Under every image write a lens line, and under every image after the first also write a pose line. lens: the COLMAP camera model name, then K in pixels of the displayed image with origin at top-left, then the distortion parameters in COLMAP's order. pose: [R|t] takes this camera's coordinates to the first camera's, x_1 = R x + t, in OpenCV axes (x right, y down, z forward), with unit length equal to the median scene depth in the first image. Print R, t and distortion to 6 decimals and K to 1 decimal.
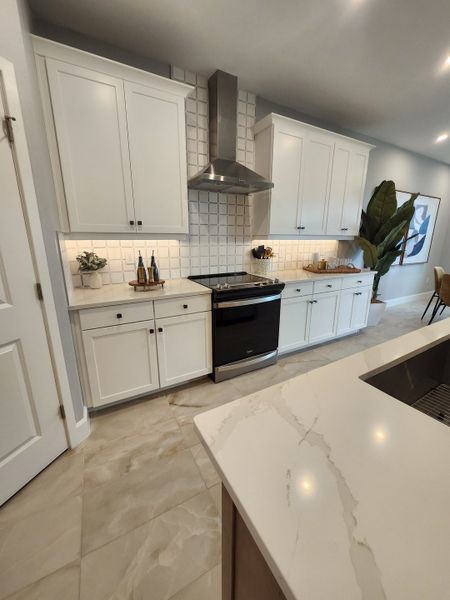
lens RADIAL K [[239.4, 0, 231.7], [0, 239.4, 299.0], [0, 0, 1]] dist [-0.000125, -0.000032]
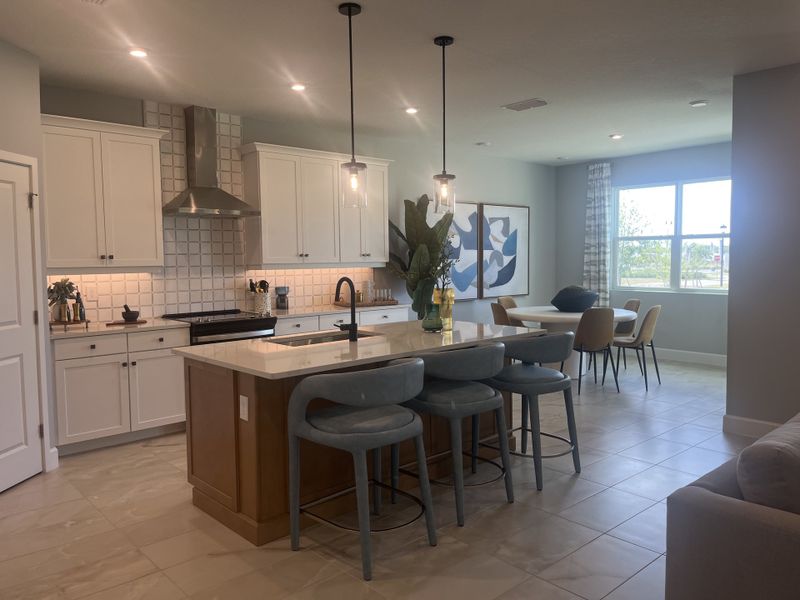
lens RADIAL K [[606.1, 0, 404.2], [0, 606.1, 299.4], [0, 0, 1]] dist [0.008419, -0.000472]
pose [[0.976146, -0.034783, 0.214309, 0.196630], [0.073978, 0.981302, -0.177690, 0.303667], [-0.204121, 0.189305, 0.960468, -1.266678]]
